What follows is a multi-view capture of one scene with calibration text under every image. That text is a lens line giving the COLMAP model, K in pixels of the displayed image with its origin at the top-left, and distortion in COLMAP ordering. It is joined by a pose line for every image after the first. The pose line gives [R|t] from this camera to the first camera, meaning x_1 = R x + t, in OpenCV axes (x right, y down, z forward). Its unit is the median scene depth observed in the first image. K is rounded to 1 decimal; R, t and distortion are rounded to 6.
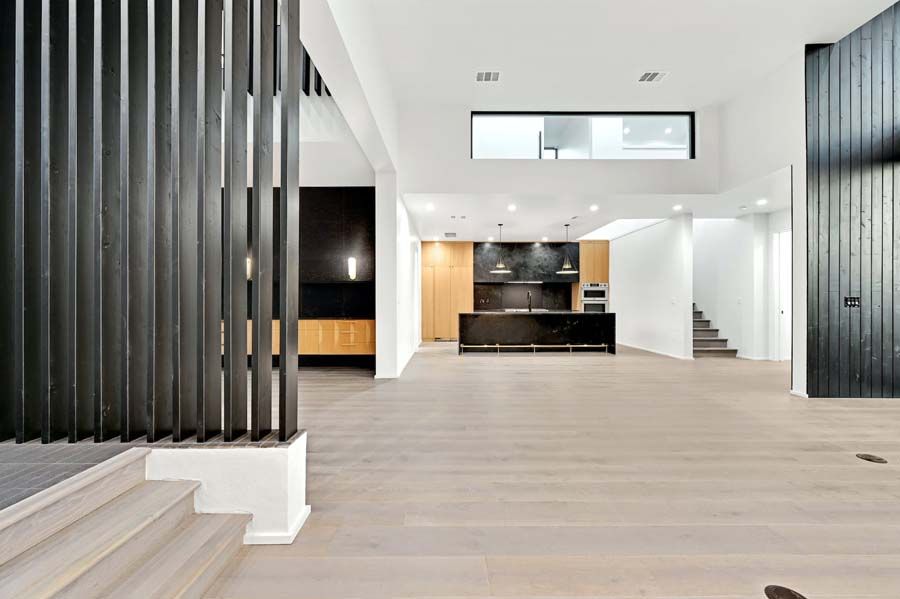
lens RADIAL K [[355.6, 0, 450.0], [0, 355.6, 305.5], [0, 0, 1]] dist [-0.000901, -0.000165]
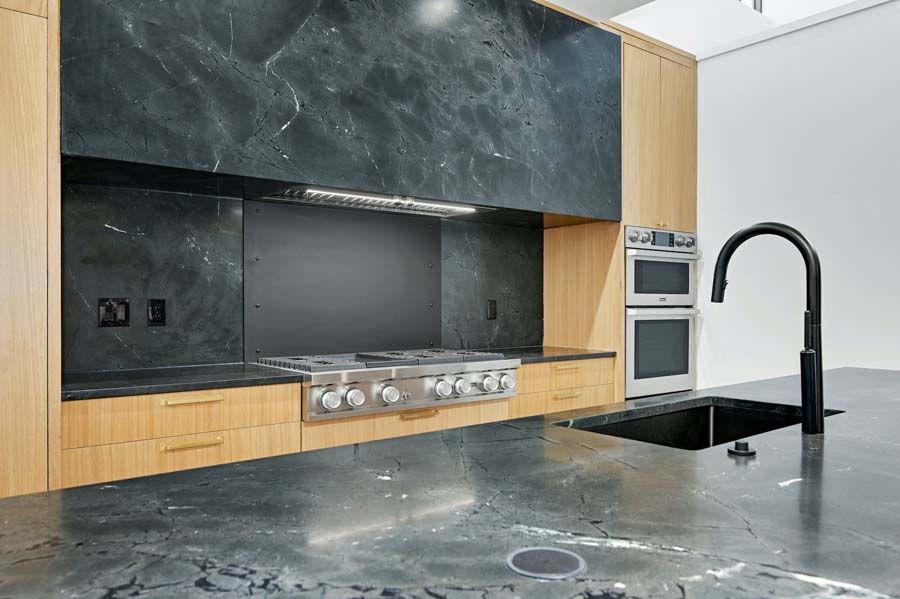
lens RADIAL K [[681.2, 0, 450.0], [0, 681.2, 299.5], [0, 0, 1]] dist [0.003432, 0.000594]
pose [[0.777899, 0.004569, 0.628373, 0.024393], [0.000846, 0.999965, -0.008318, -0.014671], [-0.628389, 0.007003, 0.777868, 0.744512]]
